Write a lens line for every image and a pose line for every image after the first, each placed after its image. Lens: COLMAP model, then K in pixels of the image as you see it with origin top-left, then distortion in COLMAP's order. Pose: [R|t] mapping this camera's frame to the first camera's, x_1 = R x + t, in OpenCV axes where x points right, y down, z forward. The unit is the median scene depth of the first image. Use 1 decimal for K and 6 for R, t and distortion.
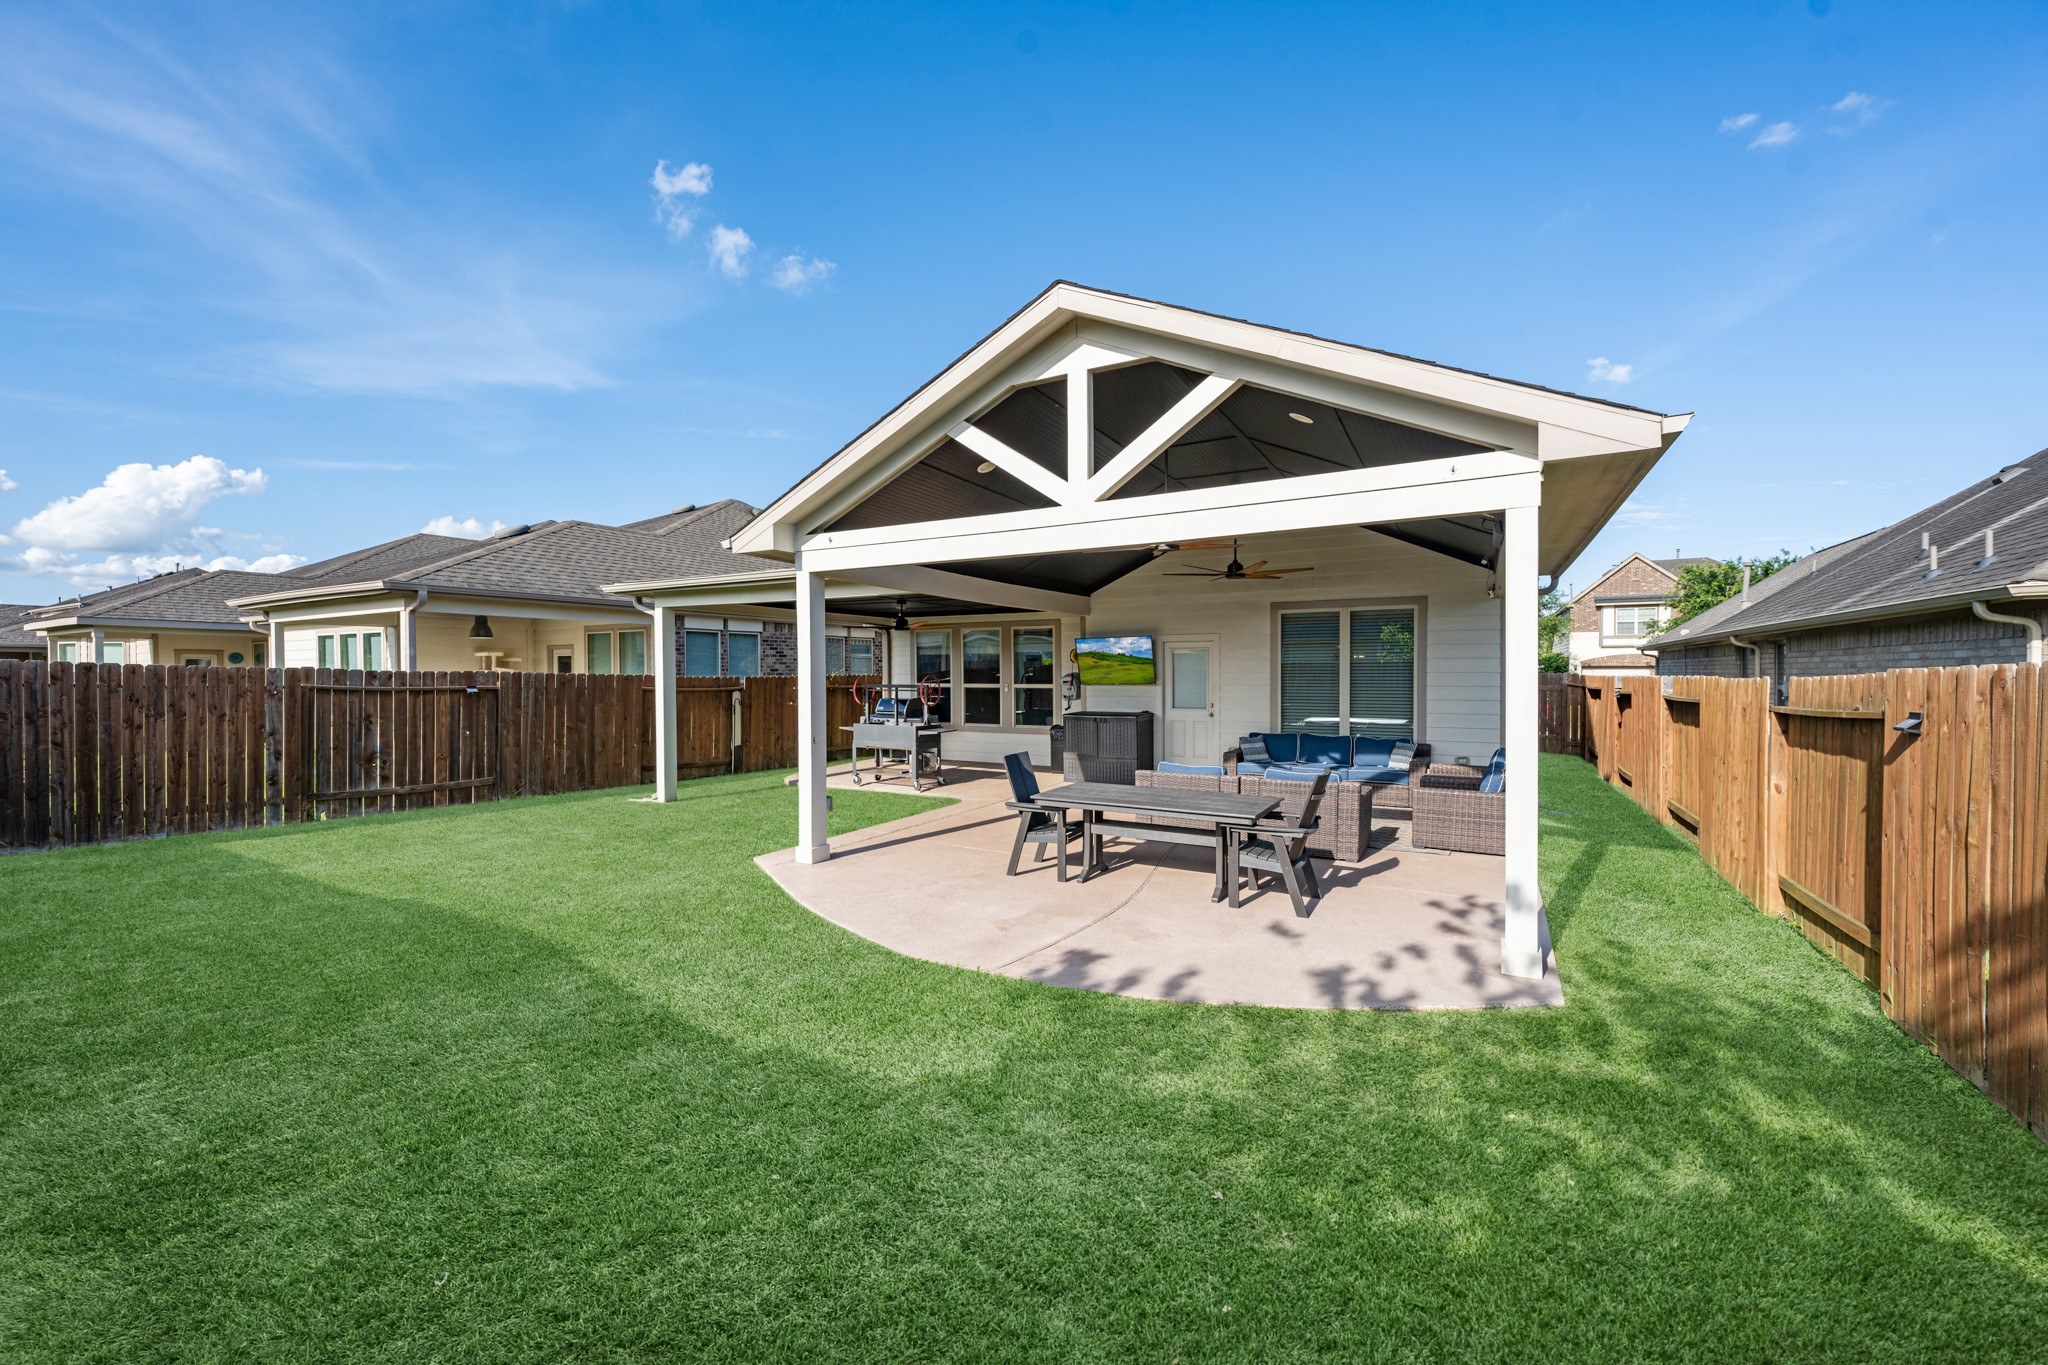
lens RADIAL K [[836.1, 0, 1024.0], [0, 836.1, 682.5], [0, 0, 1]] dist [-0.000705, -0.000072]
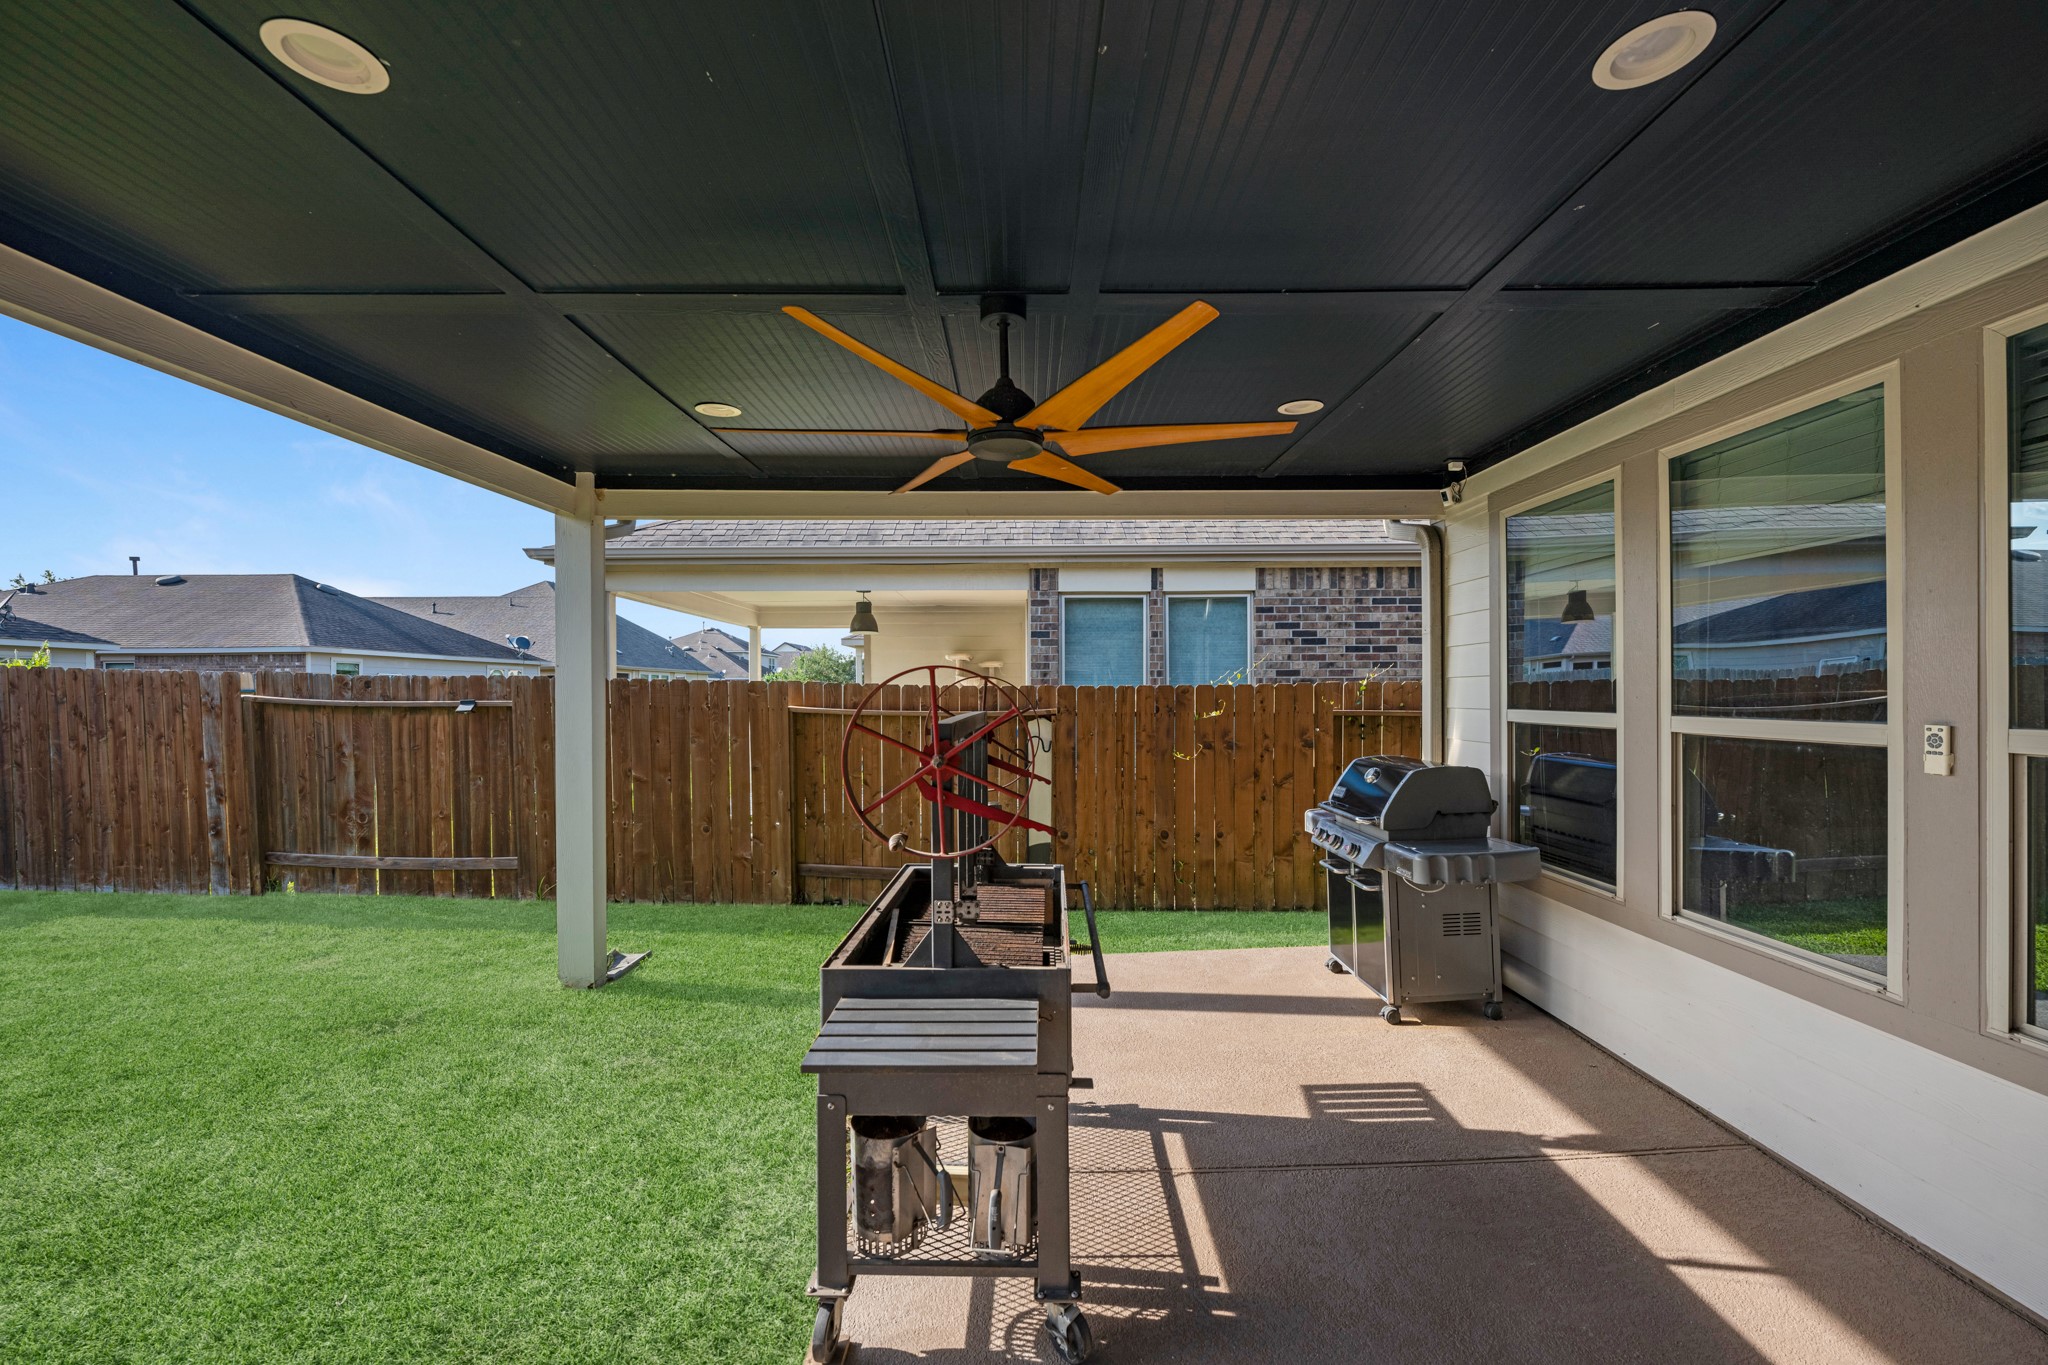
lens RADIAL K [[836.1, 0, 1024.0], [0, 836.1, 682.5], [0, 0, 1]] dist [-0.000705, -0.000072]
pose [[0.490187, -0.006840, -0.871590, 0.038568], [-0.007876, 0.999894, -0.012277, -0.003687], [0.871582, 0.012883, 0.490081, 0.924286]]
